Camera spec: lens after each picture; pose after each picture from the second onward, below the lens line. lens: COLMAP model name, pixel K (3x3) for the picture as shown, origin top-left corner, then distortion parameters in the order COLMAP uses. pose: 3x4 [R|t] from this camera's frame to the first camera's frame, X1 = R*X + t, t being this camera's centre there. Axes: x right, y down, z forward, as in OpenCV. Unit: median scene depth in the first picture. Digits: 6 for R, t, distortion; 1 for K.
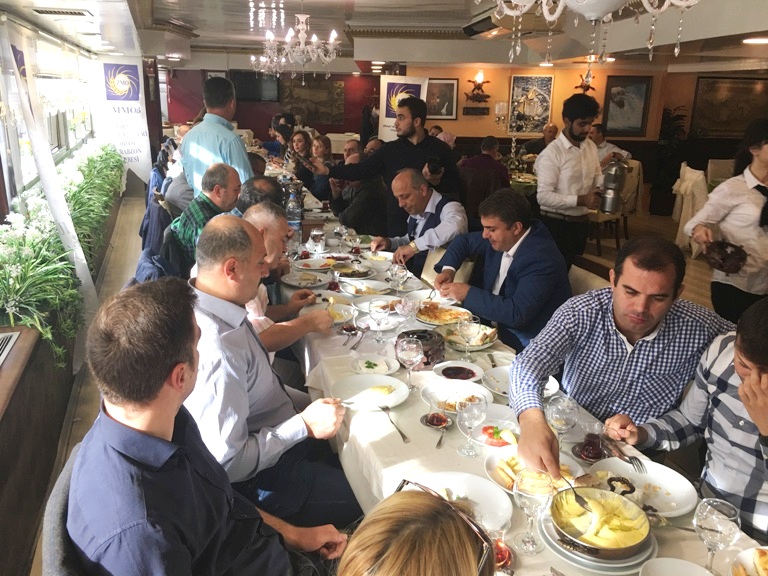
lens RADIAL K [[653.8, 0, 385.2], [0, 653.8, 267.9], [0, 0, 1]] dist [0.091641, -0.137880]
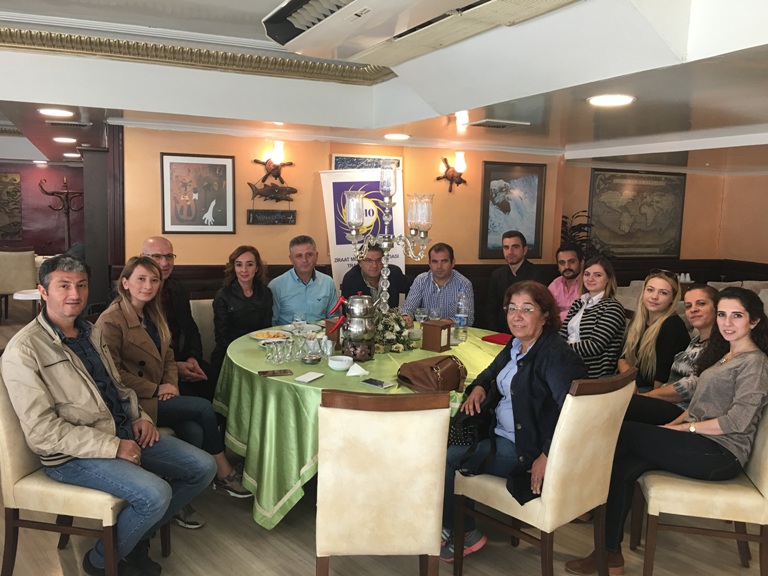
lens RADIAL K [[653.8, 0, 385.2], [0, 653.8, 267.9], [0, 0, 1]] dist [0.091641, -0.137880]
pose [[0.921371, -0.031848, 0.387376, 0.016937], [0.094616, 0.985035, -0.144060, -0.114445], [-0.376991, 0.169385, 0.910597, 0.496384]]
